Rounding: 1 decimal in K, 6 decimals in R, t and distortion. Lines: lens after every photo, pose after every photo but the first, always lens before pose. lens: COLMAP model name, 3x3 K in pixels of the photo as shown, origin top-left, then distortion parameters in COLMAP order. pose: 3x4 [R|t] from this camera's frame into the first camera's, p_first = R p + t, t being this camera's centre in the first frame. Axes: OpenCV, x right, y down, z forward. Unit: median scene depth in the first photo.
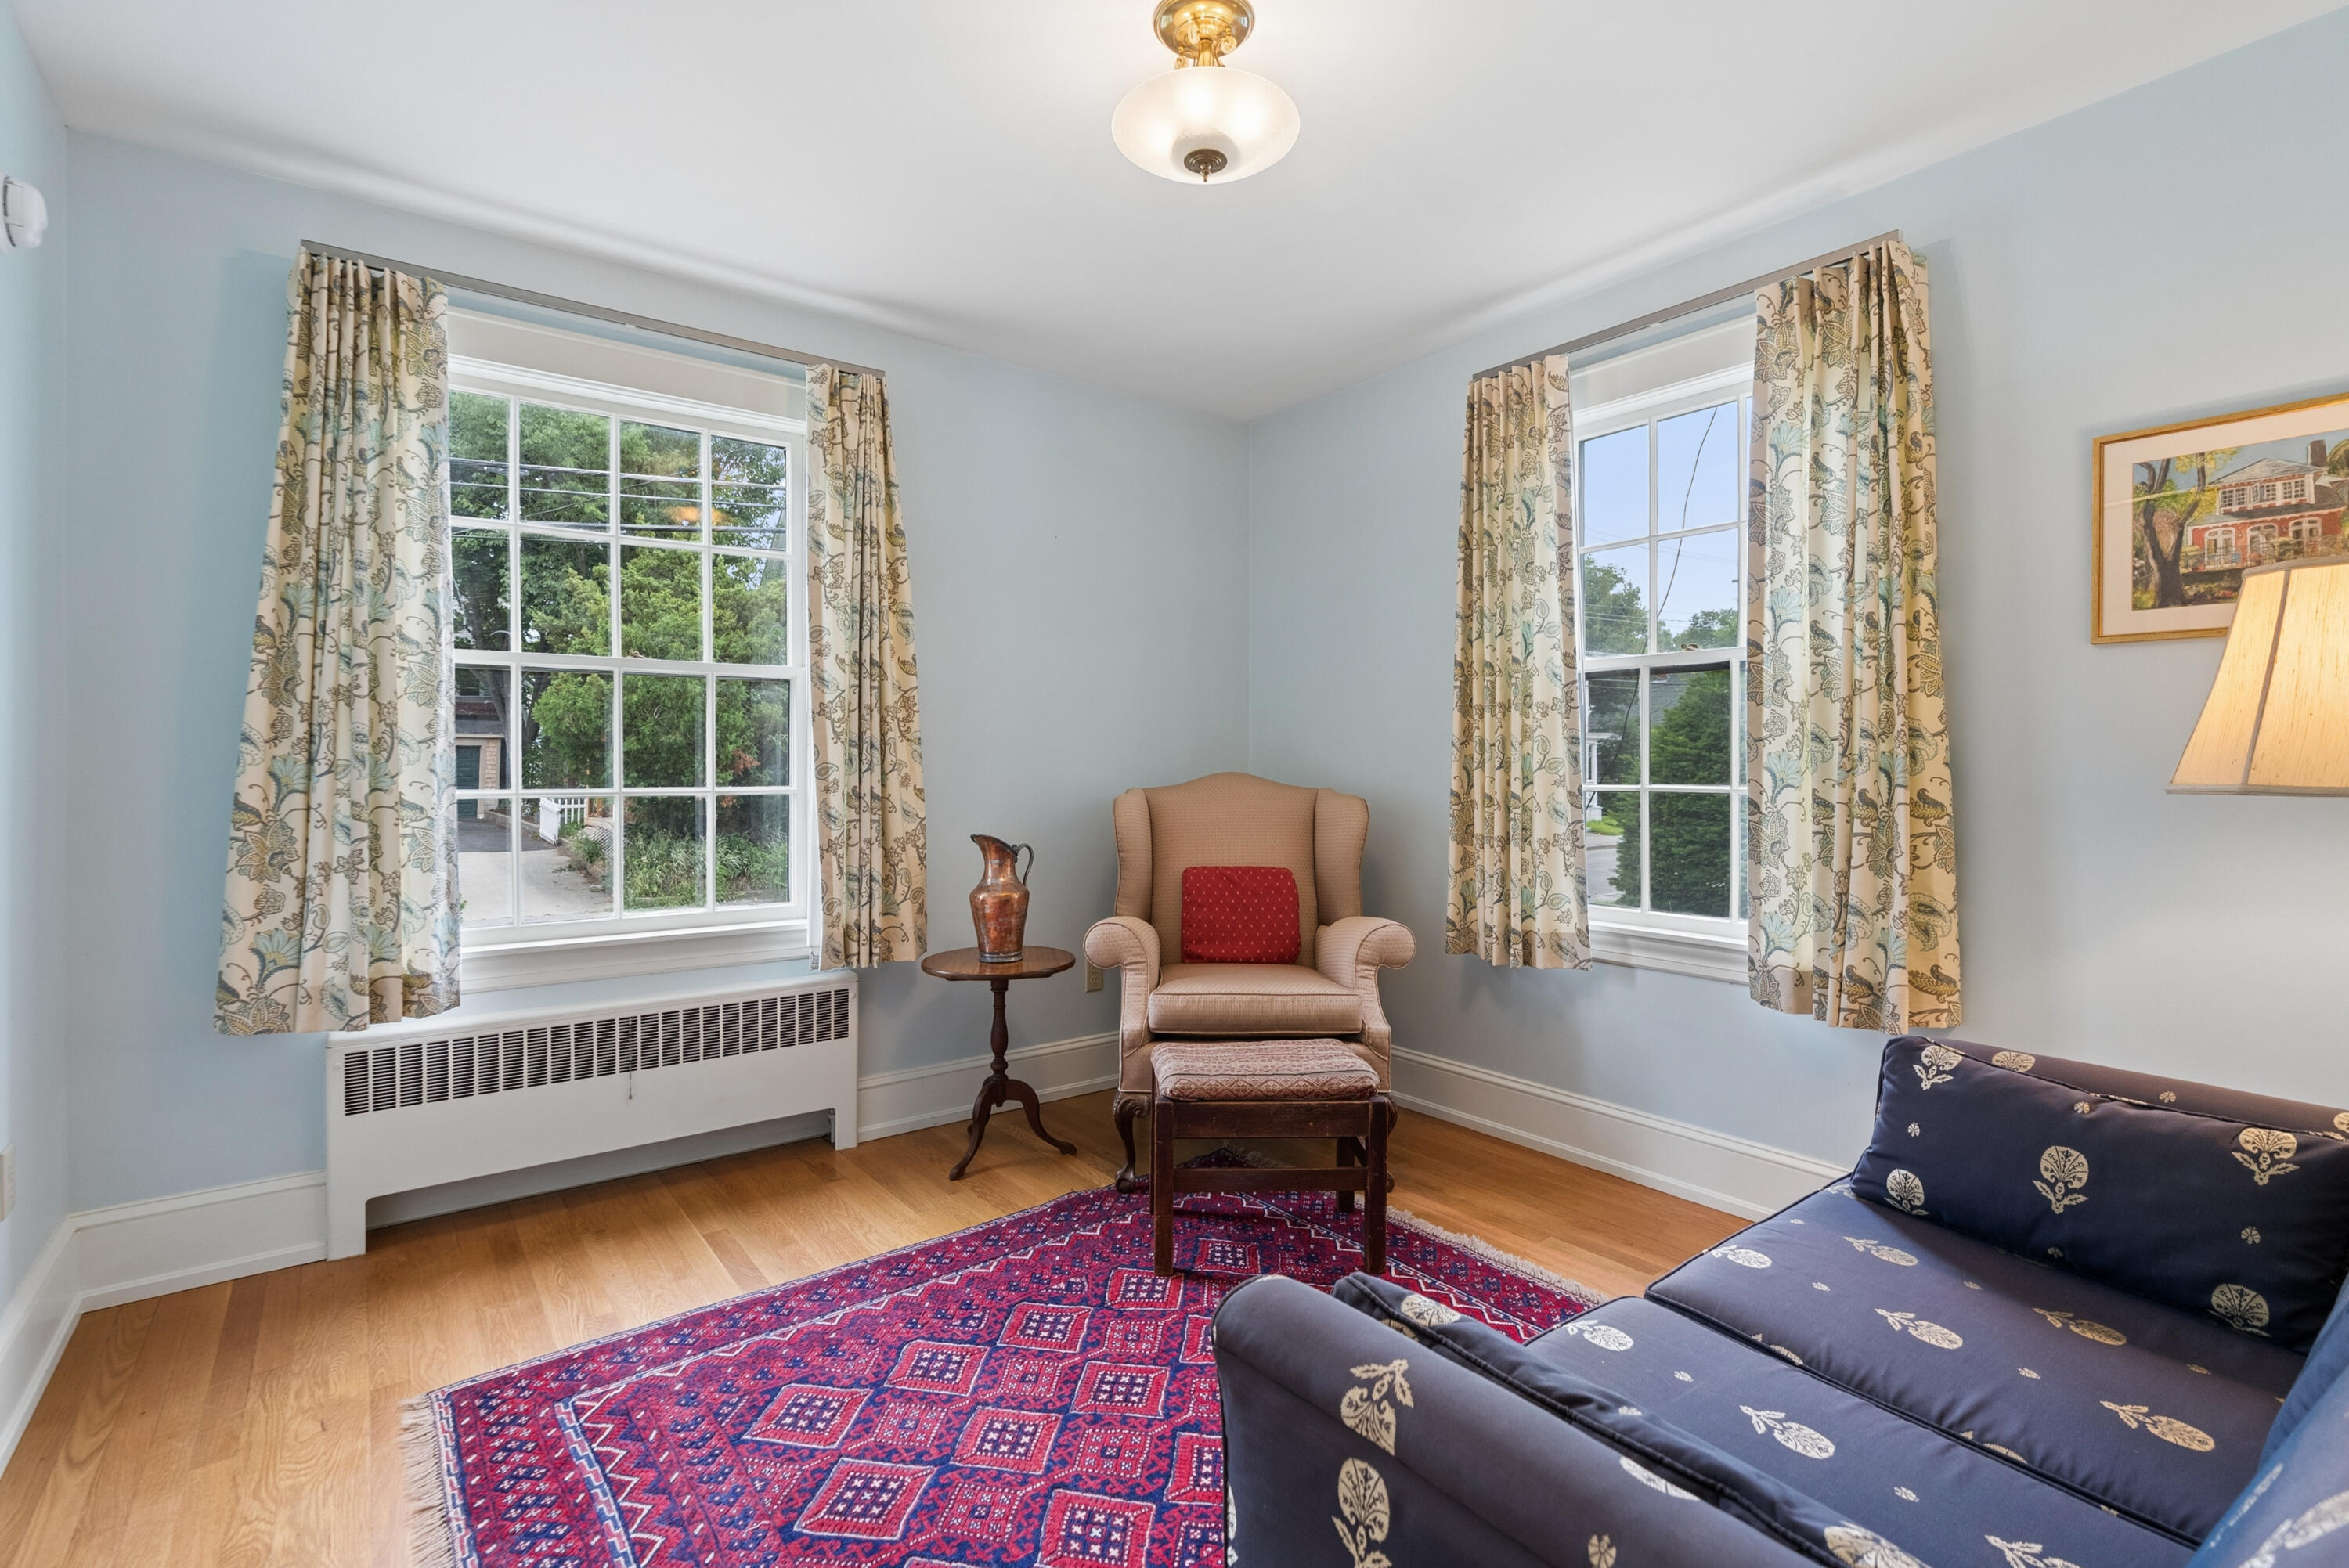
lens RADIAL K [[1068.3, 0, 1162.3], [0, 1068.3, 781.6], [0, 0, 1]] dist [-0.001872, 0.001217]
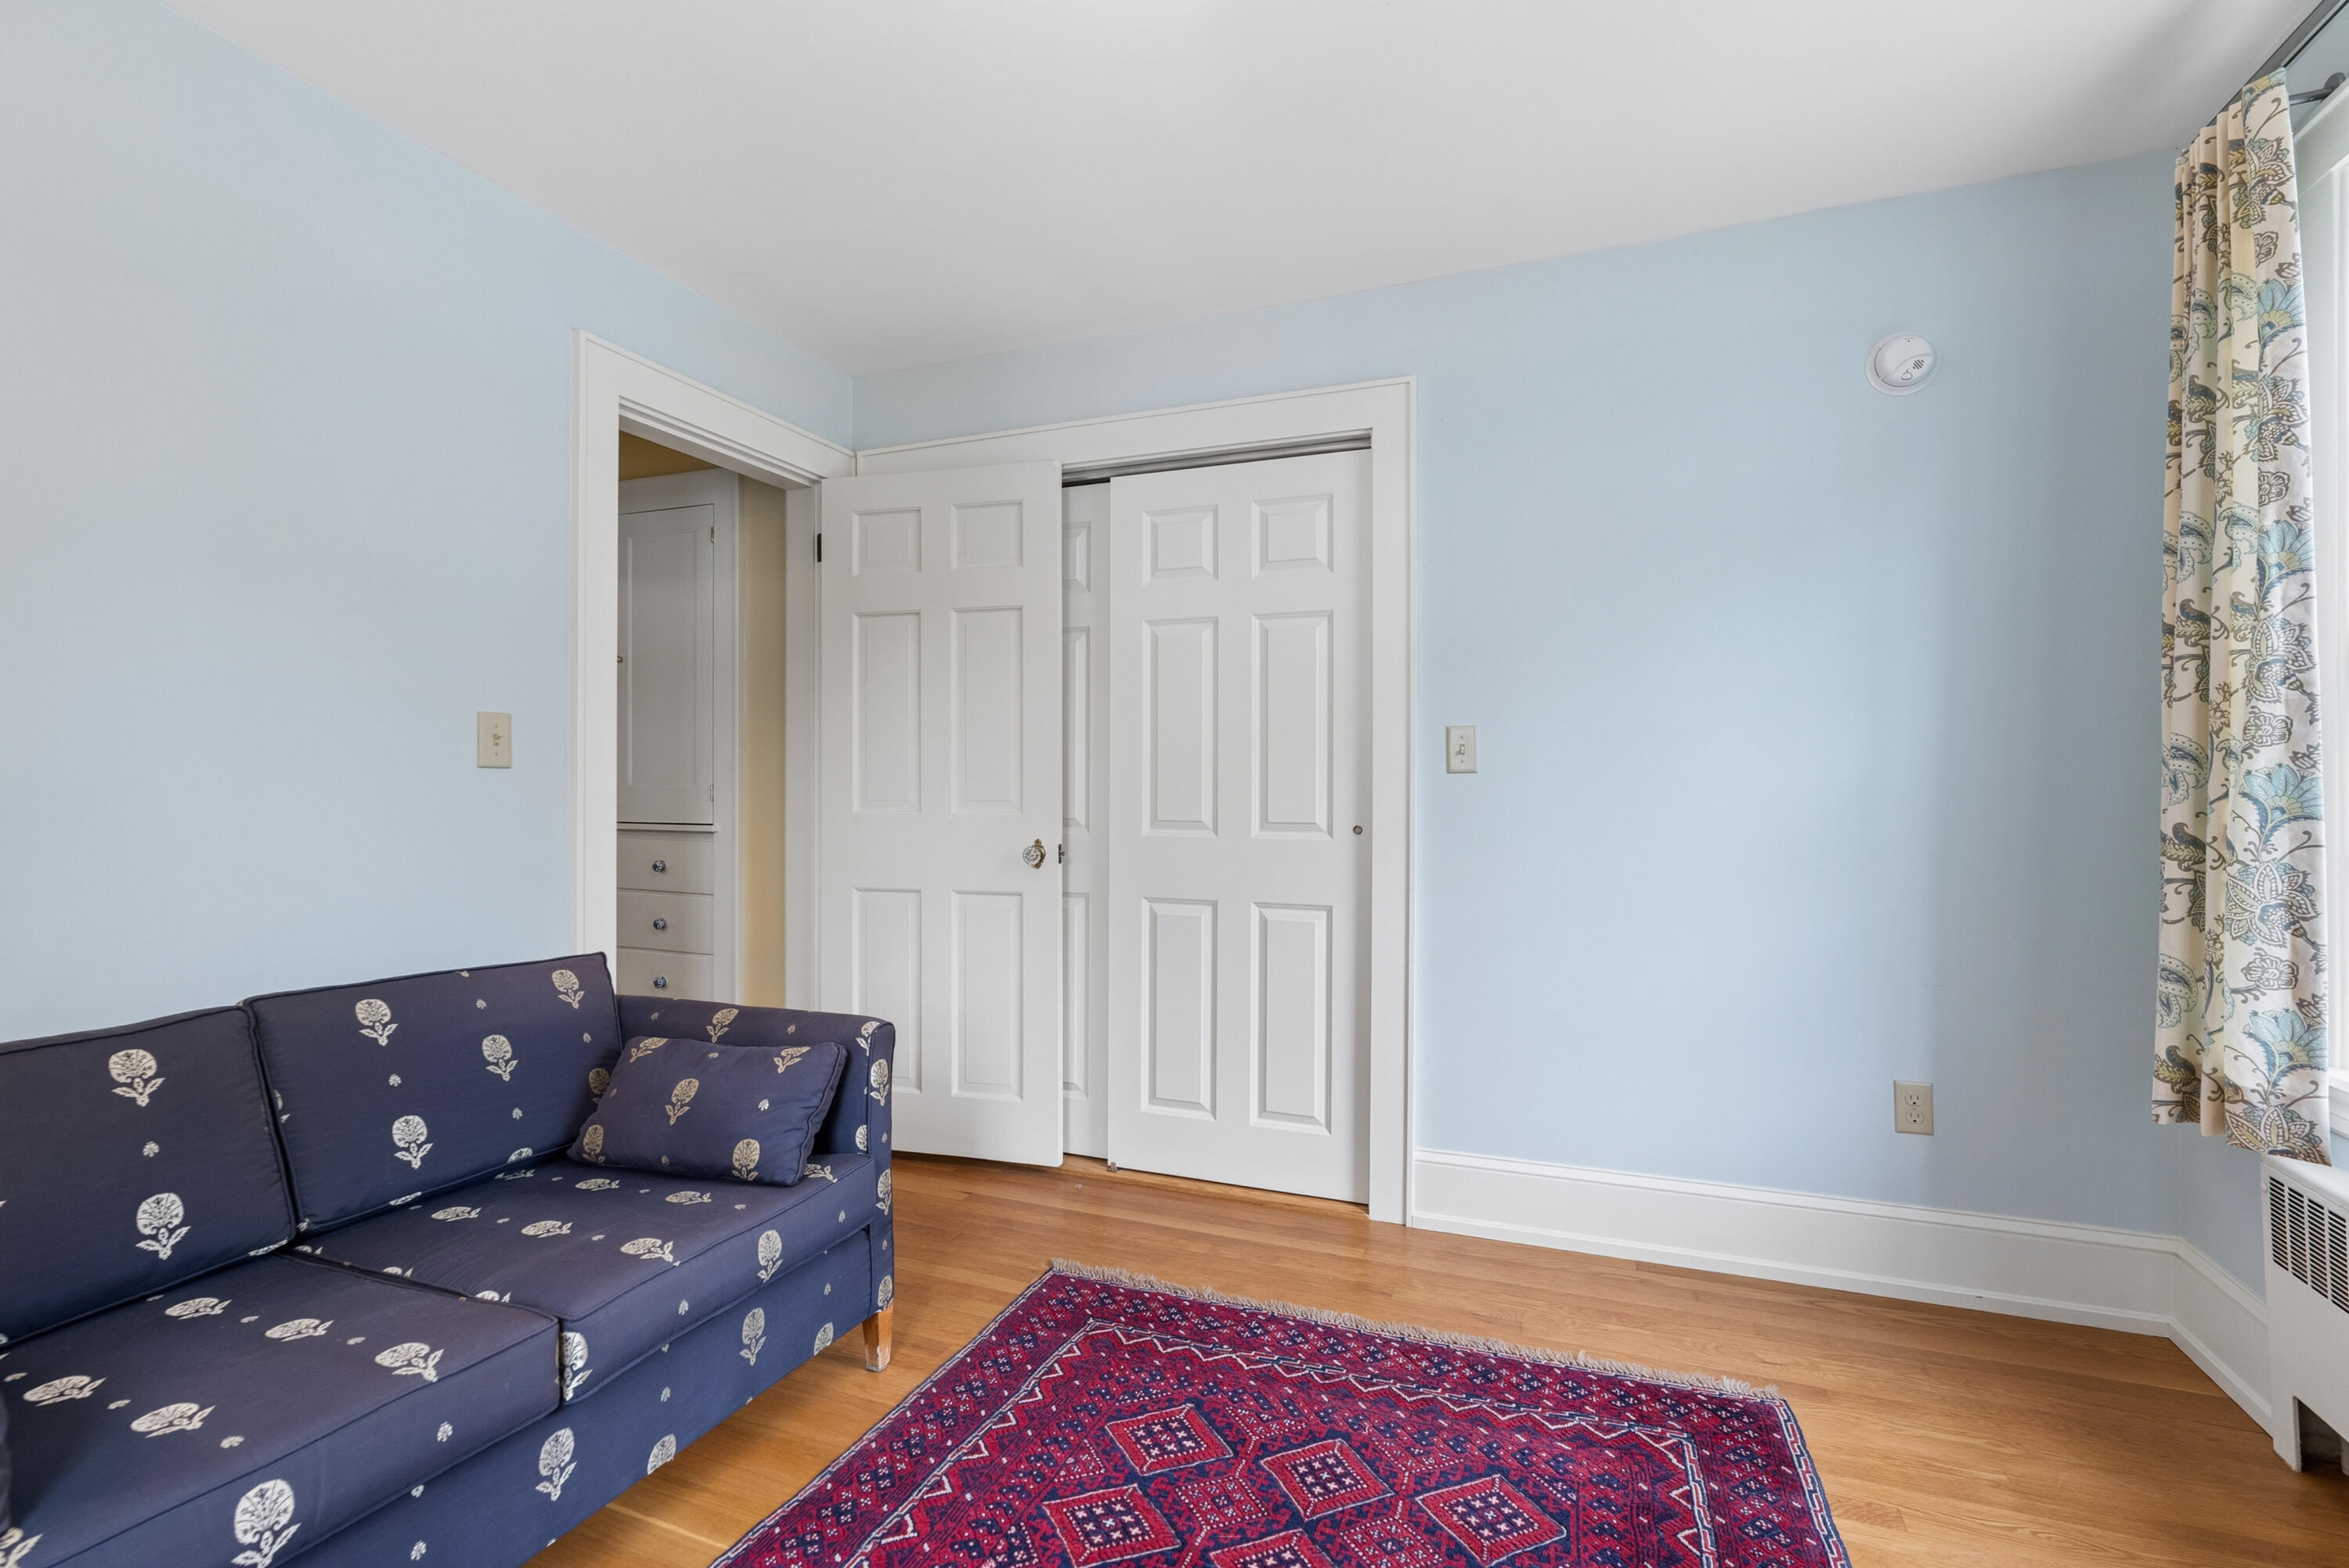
lens RADIAL K [[1068.3, 0, 1174.9], [0, 1068.3, 787.7], [0, 0, 1]] dist [-0.001872, 0.001217]
pose [[-0.855648, -0.007176, -0.517509, 0.348317], [-0.009808, 0.999949, 0.002350, -0.013822], [0.517466, 0.007086, -0.855675, 1.563130]]
